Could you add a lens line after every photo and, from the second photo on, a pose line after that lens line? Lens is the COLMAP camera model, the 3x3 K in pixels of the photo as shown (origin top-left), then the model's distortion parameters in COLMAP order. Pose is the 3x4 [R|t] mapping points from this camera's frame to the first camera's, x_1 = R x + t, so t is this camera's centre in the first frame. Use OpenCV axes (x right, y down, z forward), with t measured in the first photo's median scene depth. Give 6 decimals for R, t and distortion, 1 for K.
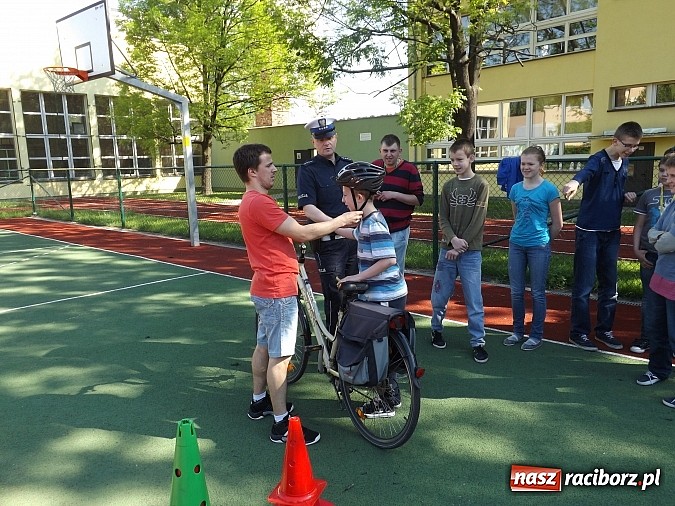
lens RADIAL K [[506.7, 0, 339.1], [0, 506.7, 255.7], [0, 0, 1]] dist [-0.049461, 0.024678]
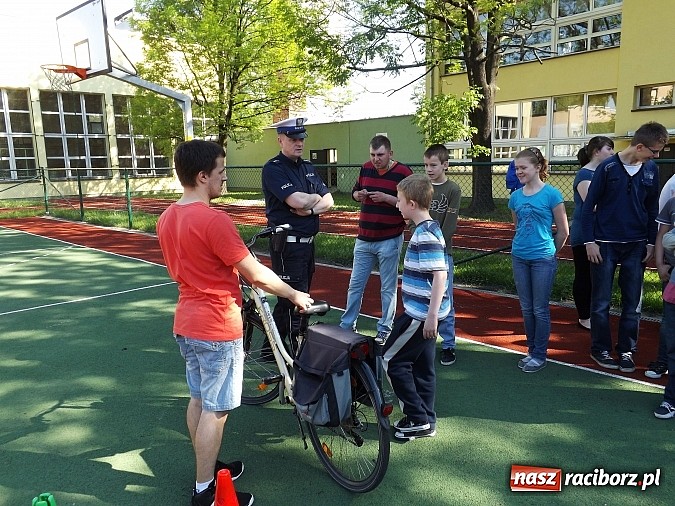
lens RADIAL K [[506.7, 0, 339.1], [0, 506.7, 258.9], [0, 0, 1]] dist [-0.049461, 0.024678]
pose [[0.999199, 0.011231, -0.038416, 0.012916], [-0.010998, 0.999920, 0.006279, -0.003877], [0.038484, -0.005851, 0.999242, 0.016255]]
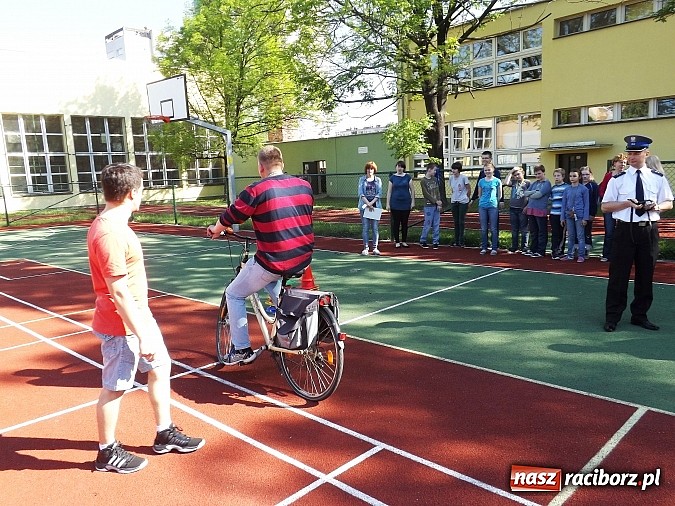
lens RADIAL K [[506.7, 0, 338.4], [0, 506.7, 246.8], [0, 0, 1]] dist [-0.049461, 0.024678]
pose [[0.999714, -0.013178, -0.019935, 0.019201], [0.012460, 0.999285, -0.035695, 0.039058], [0.020392, 0.035437, 0.999164, -0.216461]]
